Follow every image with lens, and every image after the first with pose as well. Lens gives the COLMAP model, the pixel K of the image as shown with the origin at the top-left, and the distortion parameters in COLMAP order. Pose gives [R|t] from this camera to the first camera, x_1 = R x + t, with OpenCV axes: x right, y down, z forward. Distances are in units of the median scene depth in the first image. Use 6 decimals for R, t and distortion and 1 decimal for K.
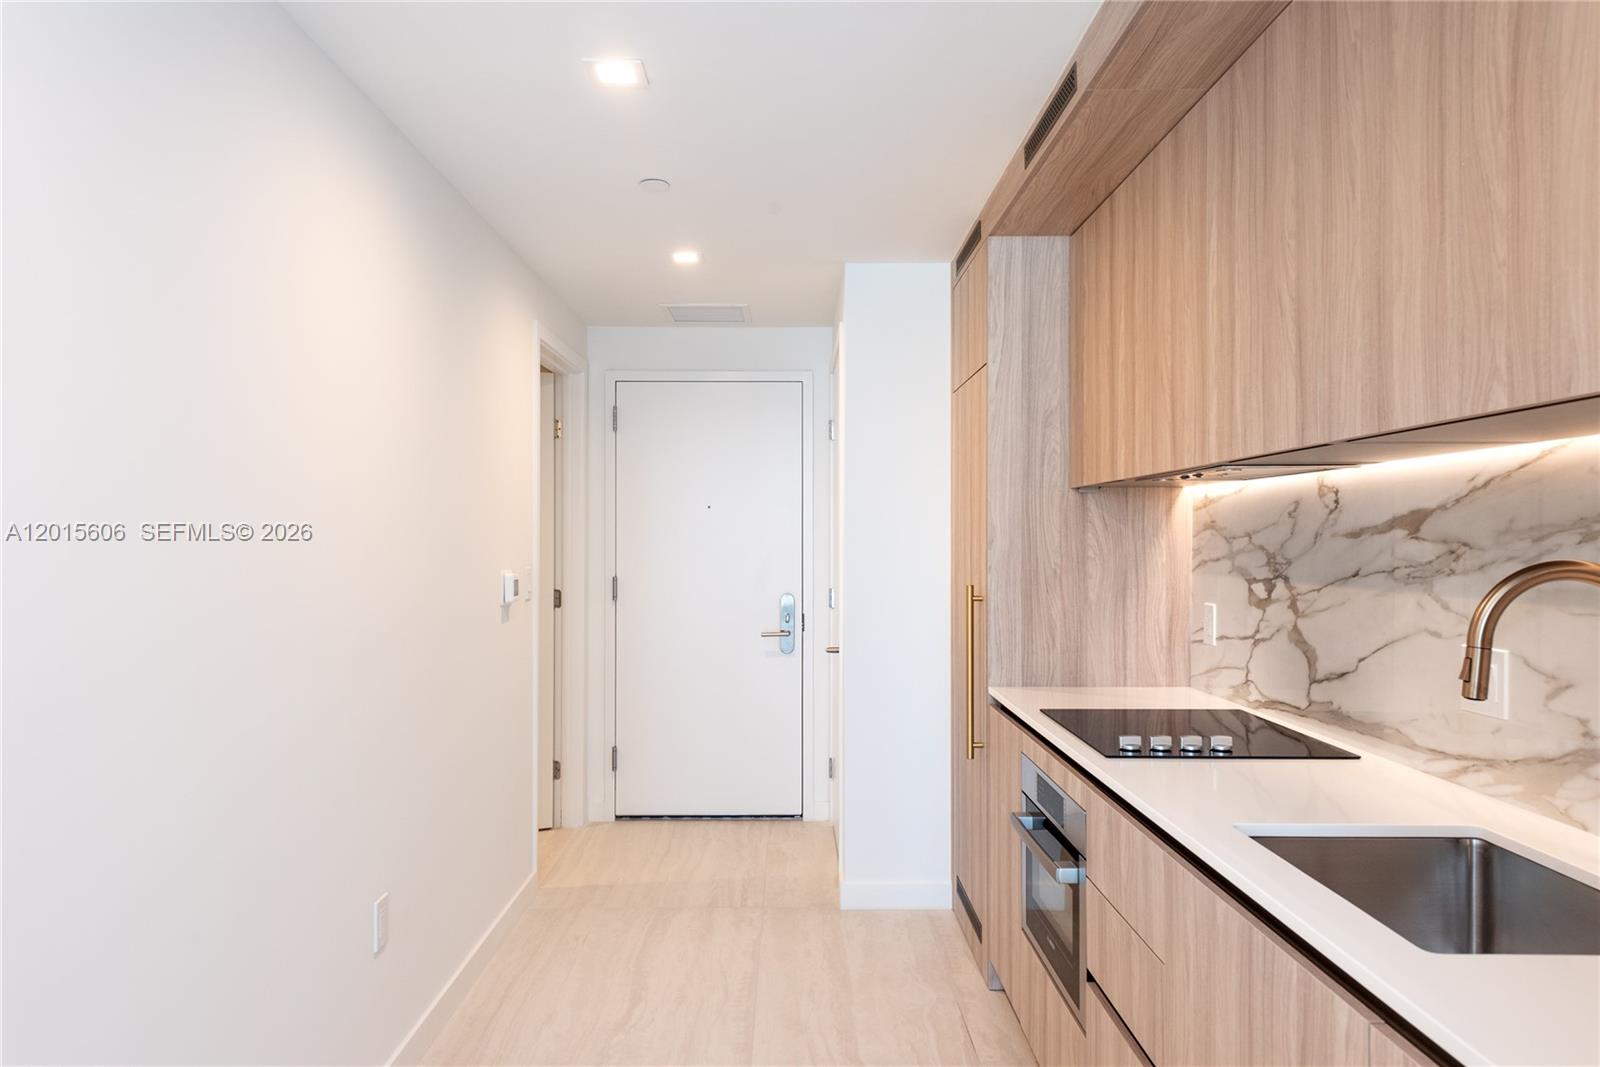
lens RADIAL K [[1035.5, 0, 800.0], [0, 1035.5, 533.5], [0, 0, 1]] dist [0.001326, -0.000591]
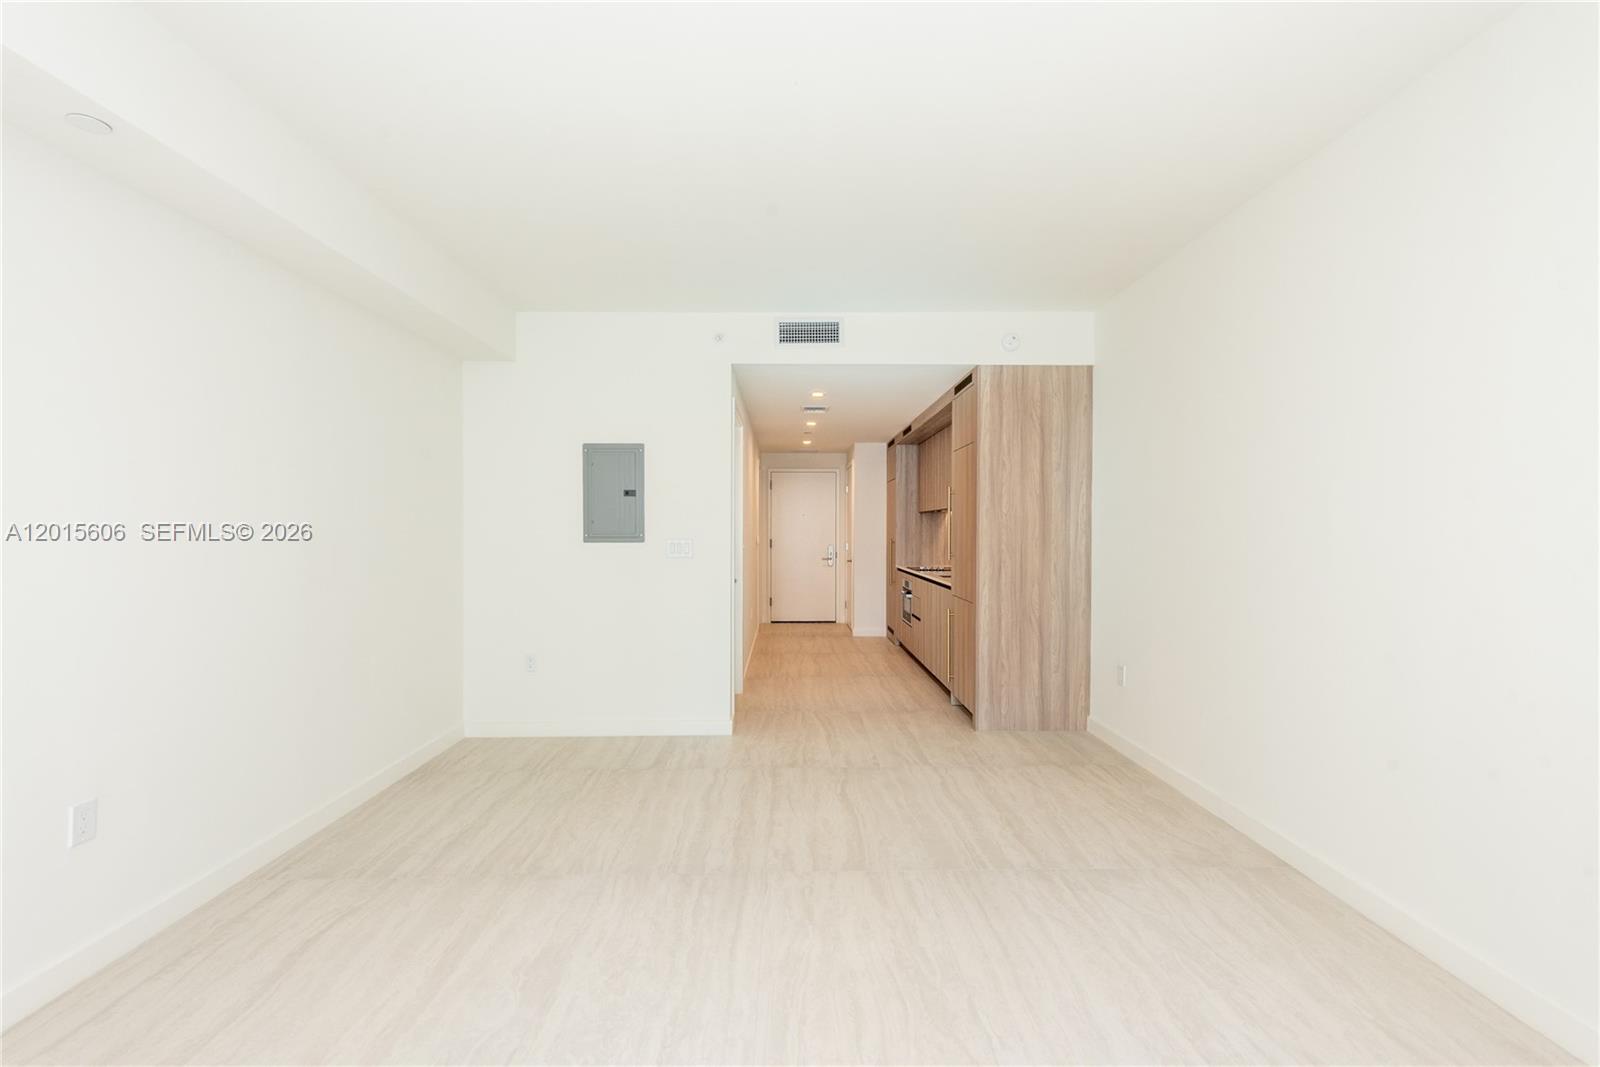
lens RADIAL K [[725.2, 0, 793.0], [0, 725.2, 530.3], [0, 0, 1]] dist [0.025857, -0.007179]
pose [[0.999952, -0.001927, 0.009590, -0.269379], [0.001820, 0.999936, 0.011136, -0.010814], [-0.009611, -0.011118, 0.999892, -2.020293]]
